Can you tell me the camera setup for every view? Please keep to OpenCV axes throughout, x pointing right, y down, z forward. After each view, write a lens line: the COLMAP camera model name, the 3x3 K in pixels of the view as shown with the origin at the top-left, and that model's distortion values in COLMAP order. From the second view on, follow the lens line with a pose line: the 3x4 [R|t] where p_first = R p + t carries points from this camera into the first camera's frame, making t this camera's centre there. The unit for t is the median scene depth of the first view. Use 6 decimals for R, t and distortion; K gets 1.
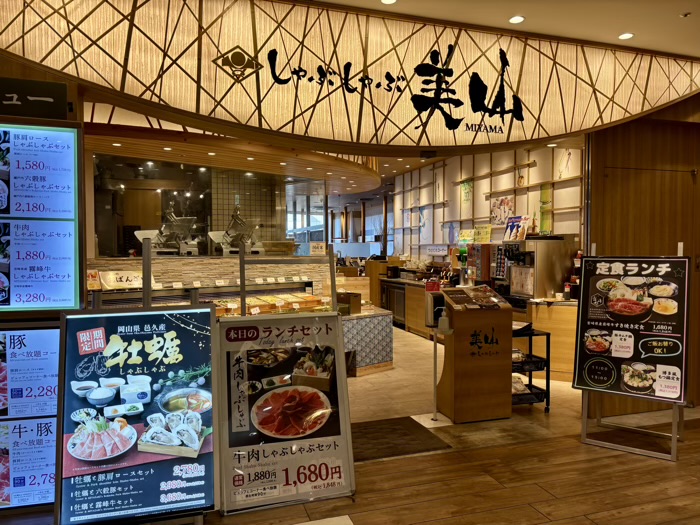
lens RADIAL K [[530.1, 0, 353.3], [0, 530.1, 265.8], [0, 0, 1]] dist [0.038361, -0.020342]
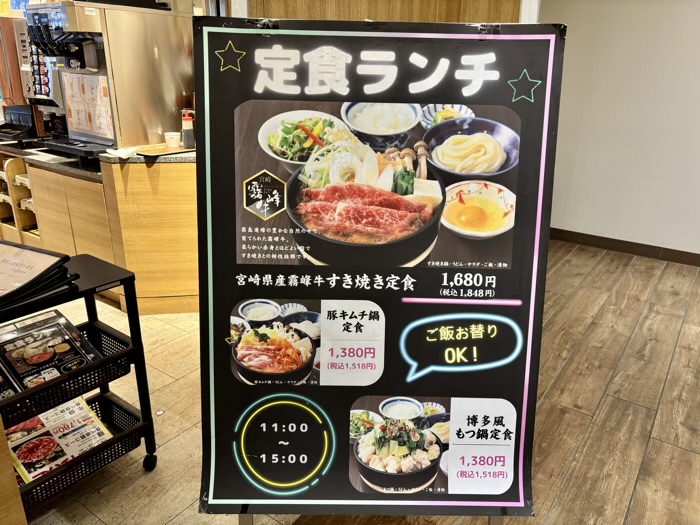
lens RADIAL K [[530.1, 0, 354.4], [0, 530.1, 262.3], [0, 0, 1]] dist [0.038361, -0.020342]
pose [[0.801857, -0.186869, 0.567543, 0.345425], [-0.006813, 0.946916, 0.321408, 0.010153], [-0.597477, -0.261590, 0.758019, 0.785866]]
